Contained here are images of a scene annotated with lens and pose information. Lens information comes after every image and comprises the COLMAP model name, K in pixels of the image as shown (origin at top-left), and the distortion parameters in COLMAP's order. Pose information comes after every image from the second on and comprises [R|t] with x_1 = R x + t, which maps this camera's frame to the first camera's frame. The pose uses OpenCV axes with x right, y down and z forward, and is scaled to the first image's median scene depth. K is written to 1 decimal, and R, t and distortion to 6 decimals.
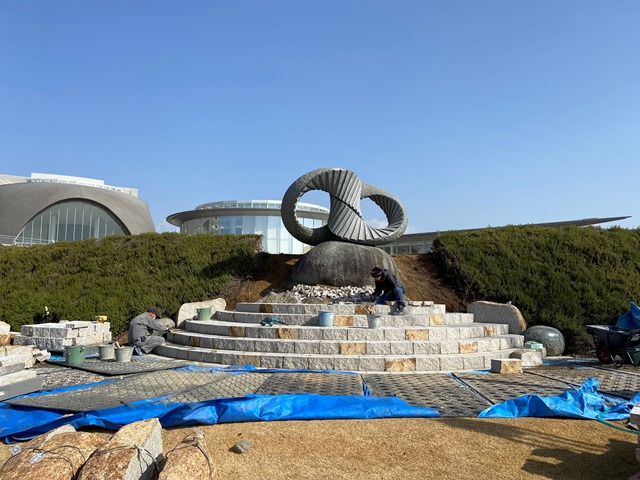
lens RADIAL K [[489.6, 0, 321.8], [0, 489.6, 238.0], [0, 0, 1]] dist [0.047265, -0.011778]
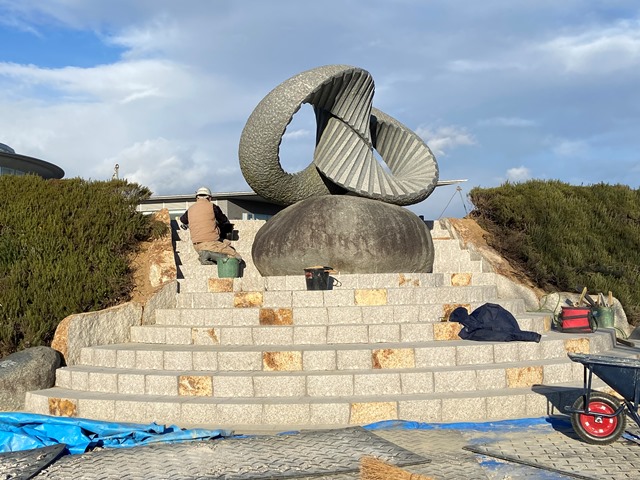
lens RADIAL K [[772.8, 0, 319.7], [0, 772.8, 239.8], [0, 0, 1]] dist [0.035713, 0.000000]
pose [[0.898624, 0.000576, 0.438720, -0.416664], [-0.021475, 0.998858, 0.042674, 0.020381], [-0.438194, -0.047769, 0.897610, 0.206133]]
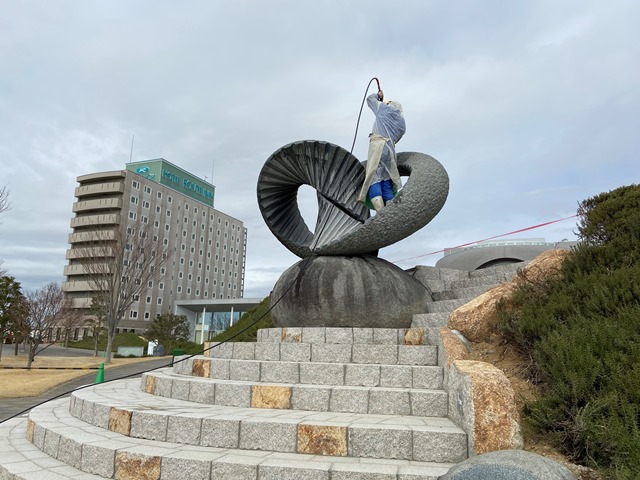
lens RADIAL K [[489.6, 0, 321.4], [0, 489.6, 241.5], [0, 0, 1]] dist [0.047265, -0.011778]
pose [[0.581395, -0.167084, -0.796281, 0.564295], [0.072542, 0.985434, -0.153809, 0.088325], [0.810381, 0.031660, 0.585047, 0.680216]]
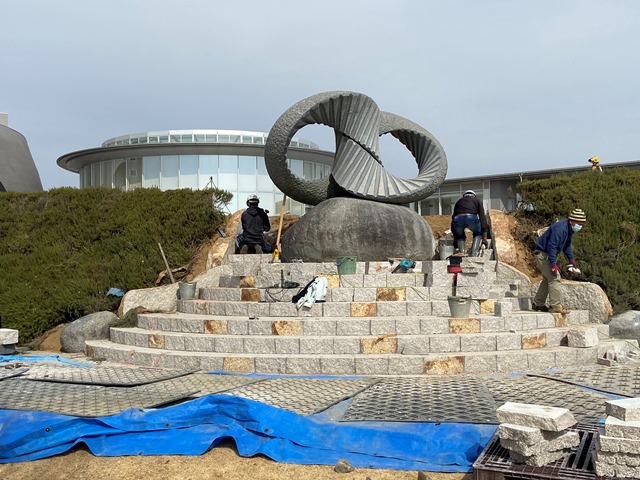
lens RADIAL K [[772.8, 0, 319.8], [0, 772.8, 240.9], [0, 0, 1]] dist [0.035713, 0.000000]
pose [[0.999517, -0.016336, 0.026449, -0.039714], [0.014447, 0.997434, 0.070116, -0.010824], [-0.027526, -0.069700, 0.997188, -0.107201]]
